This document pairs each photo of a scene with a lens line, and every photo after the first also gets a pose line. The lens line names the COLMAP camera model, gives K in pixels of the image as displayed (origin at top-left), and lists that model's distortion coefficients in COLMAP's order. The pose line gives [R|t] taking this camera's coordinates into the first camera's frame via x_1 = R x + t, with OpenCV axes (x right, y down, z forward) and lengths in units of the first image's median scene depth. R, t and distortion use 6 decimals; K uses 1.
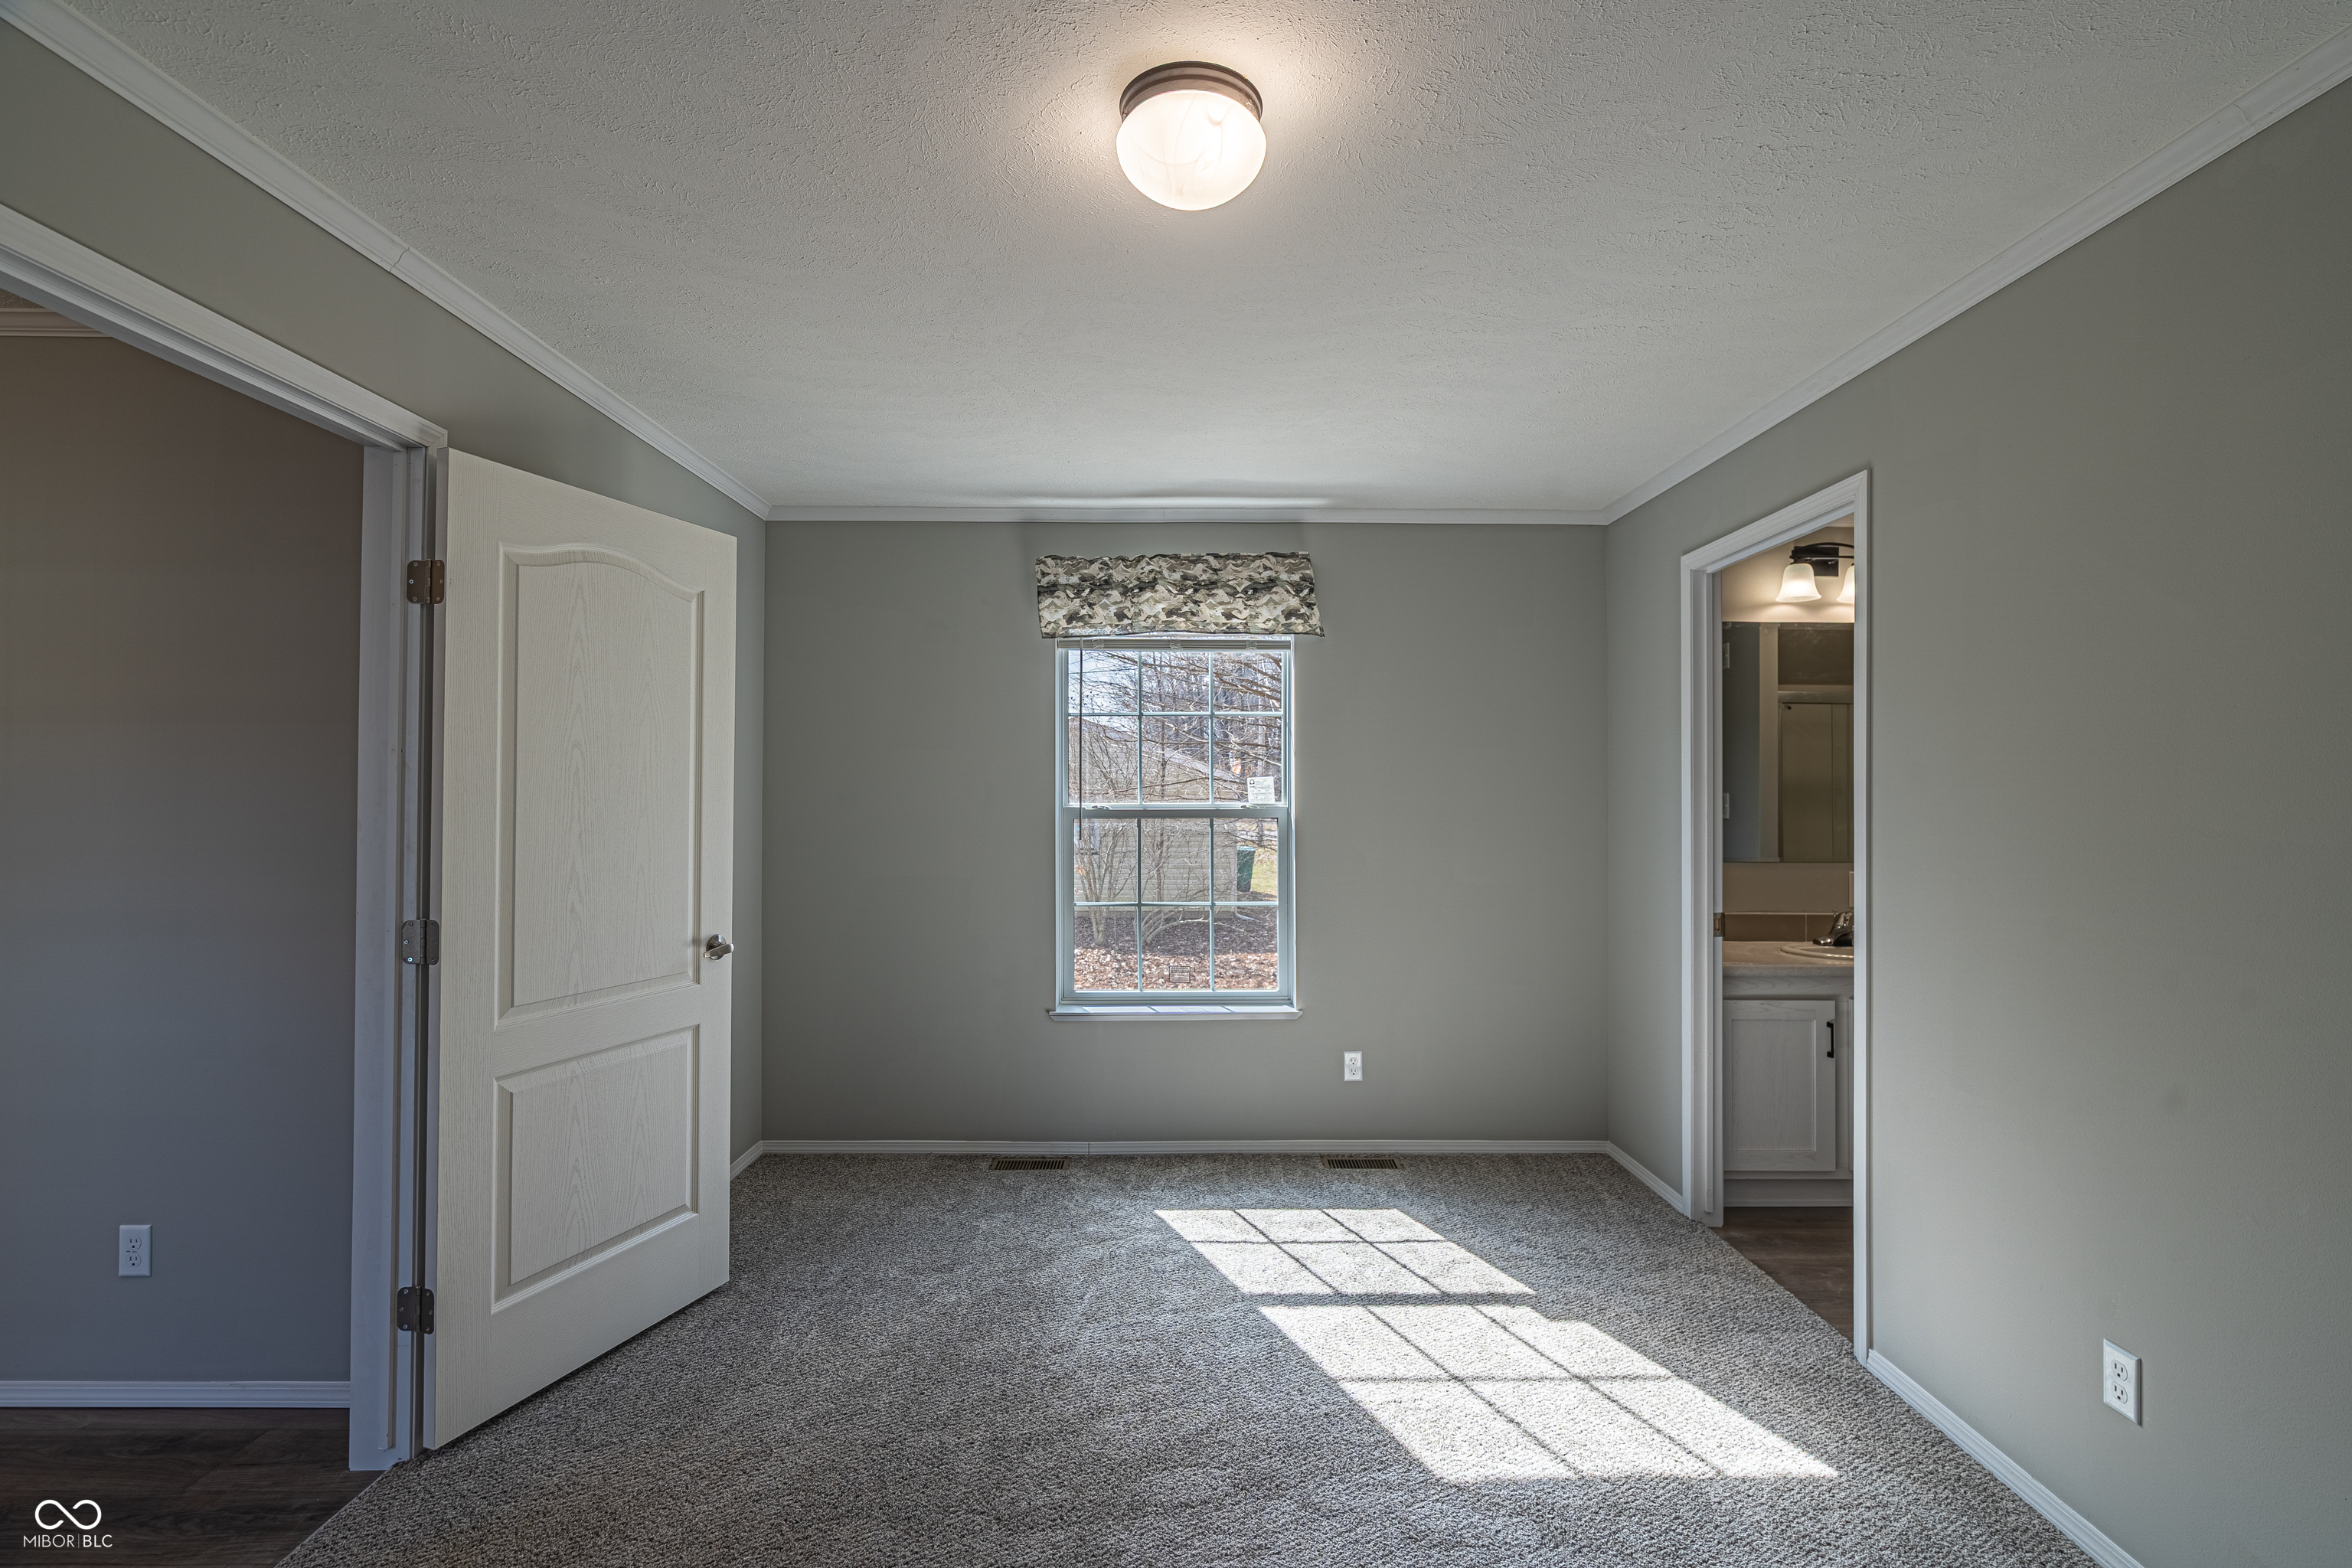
lens RADIAL K [[1072.7, 0, 1198.4], [0, 1072.7, 795.9], [0, 0, 1]] dist [-0.010510, 0.004198]
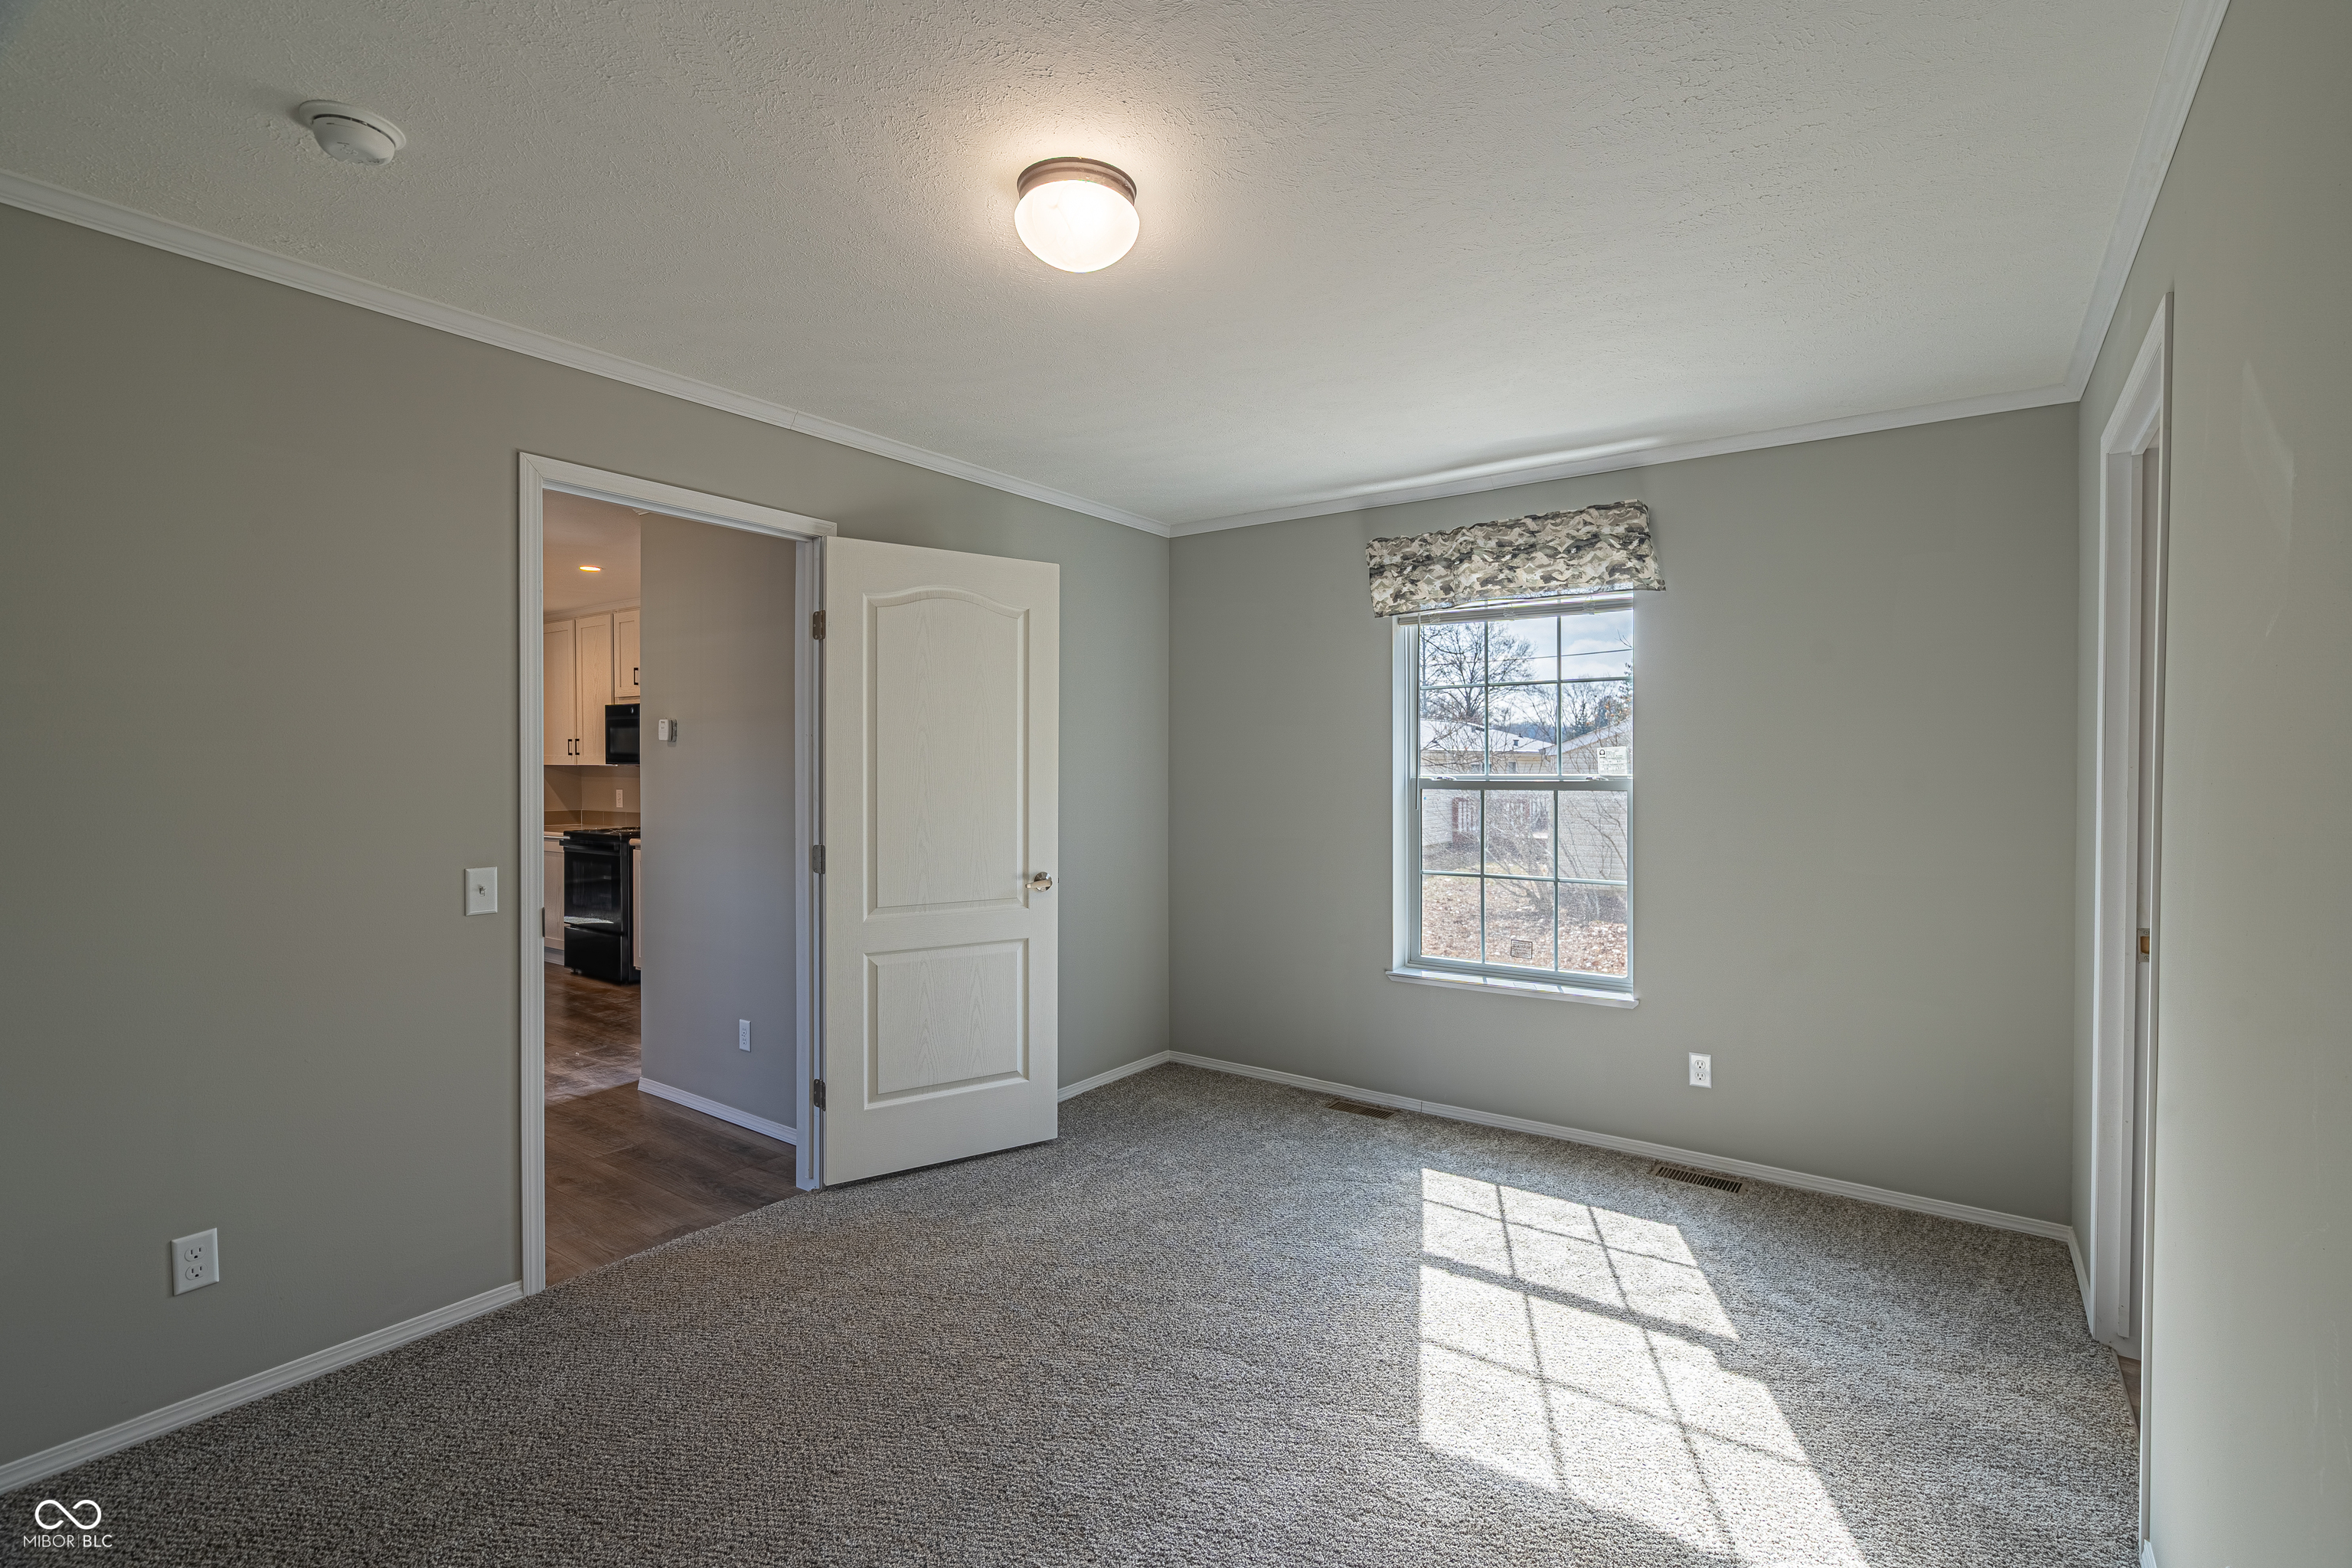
lens RADIAL K [[1072.7, 0, 1190.9], [0, 1072.7, 800.4], [0, 0, 1]] dist [-0.010510, 0.004198]
pose [[0.805407, 0.018520, -0.592433, 0.437856], [-0.002552, 0.999611, 0.027779, 0.005099], [0.592717, -0.020861, 0.805140, 0.049944]]
